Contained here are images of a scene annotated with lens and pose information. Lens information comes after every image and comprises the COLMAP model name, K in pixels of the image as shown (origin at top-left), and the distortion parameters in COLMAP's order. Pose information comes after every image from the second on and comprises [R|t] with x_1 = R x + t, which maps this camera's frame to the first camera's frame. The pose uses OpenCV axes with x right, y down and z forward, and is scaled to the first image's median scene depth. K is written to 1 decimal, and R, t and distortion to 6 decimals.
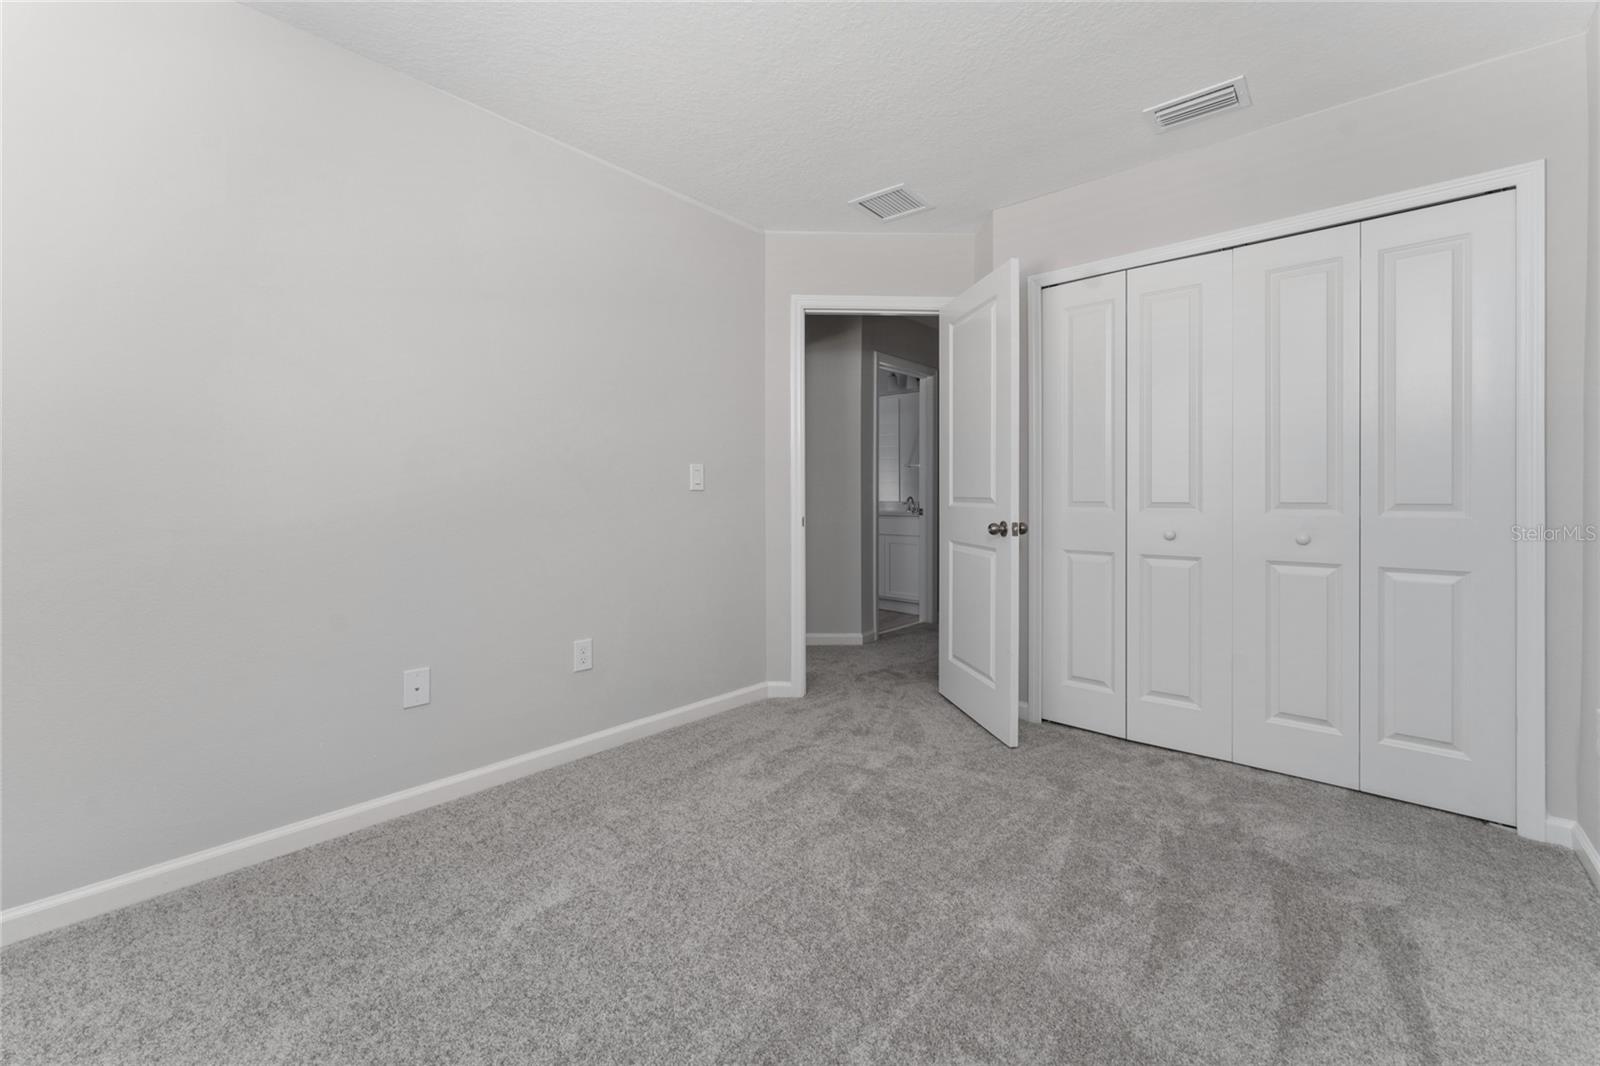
lens RADIAL K [[671.7, 0, 798.6], [0, 671.7, 502.5], [0, 0, 1]] dist [-0.000182, -0.000019]
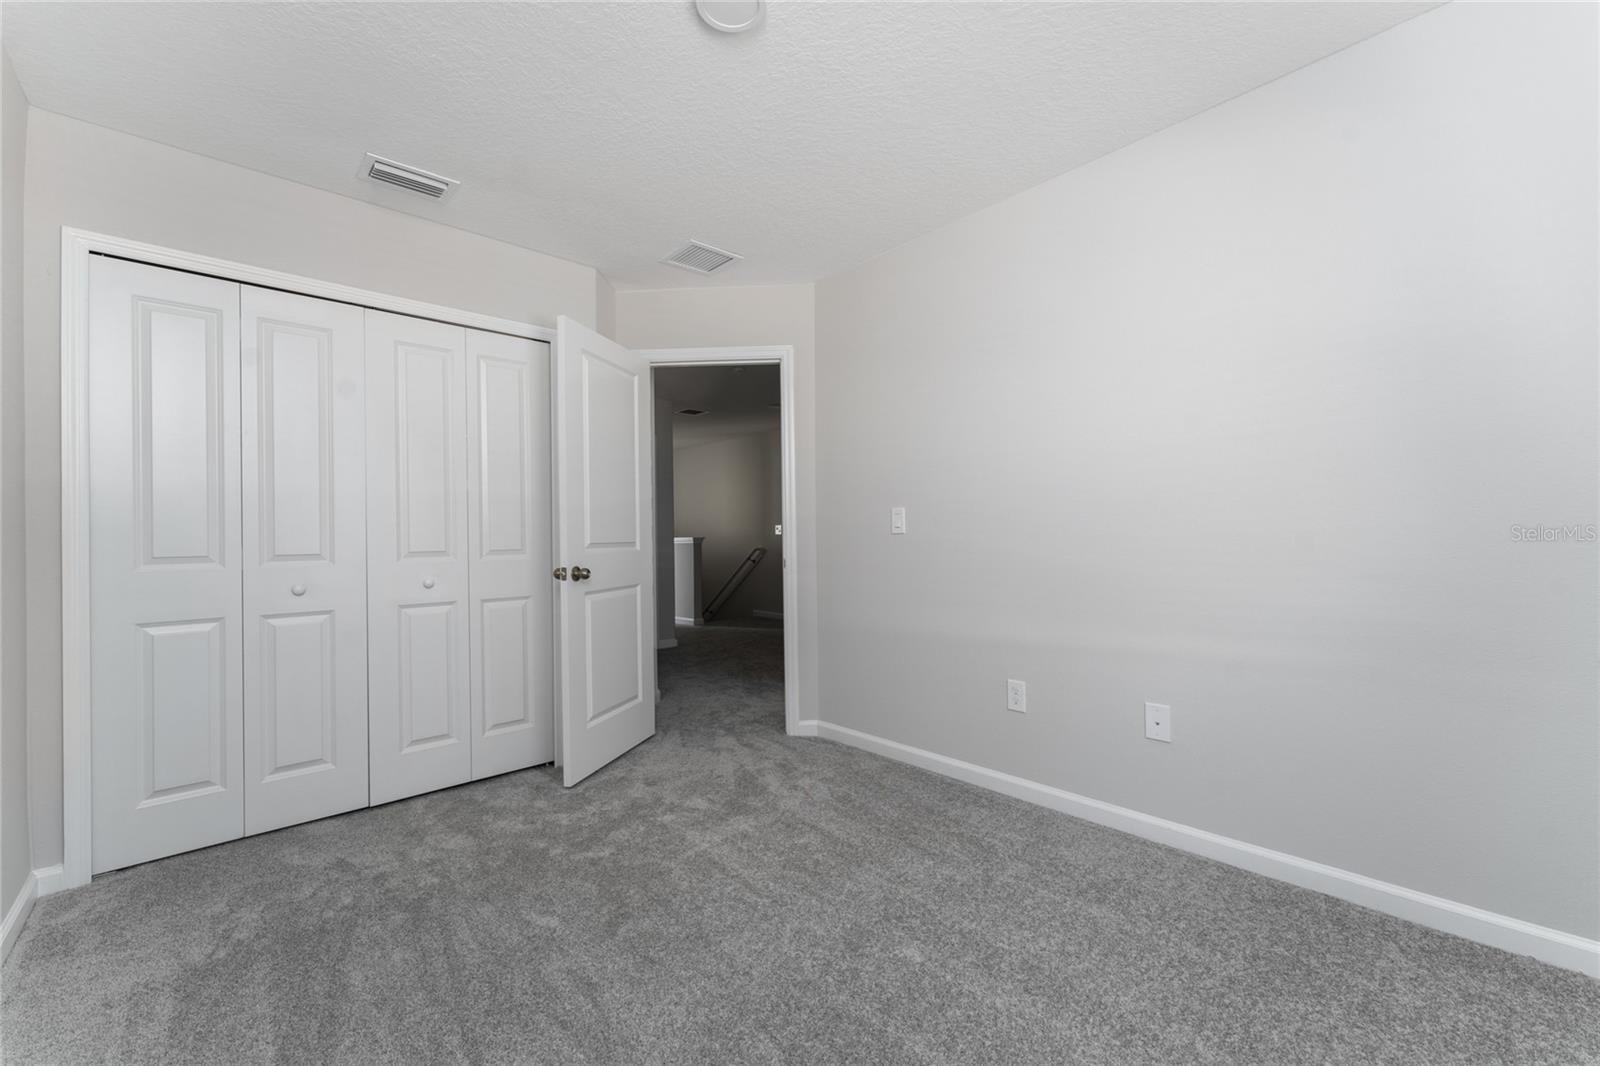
lens RADIAL K [[651.0, 0, 798.7], [0, 651.0, 532.5], [0, 0, 1]] dist [-0.002735, -0.000378]
pose [[0.102545, 0.010788, 0.994670, -0.269921], [0.024469, 0.999611, -0.013364, -0.001492], [-0.994427, 0.025709, 0.102242, 0.230065]]
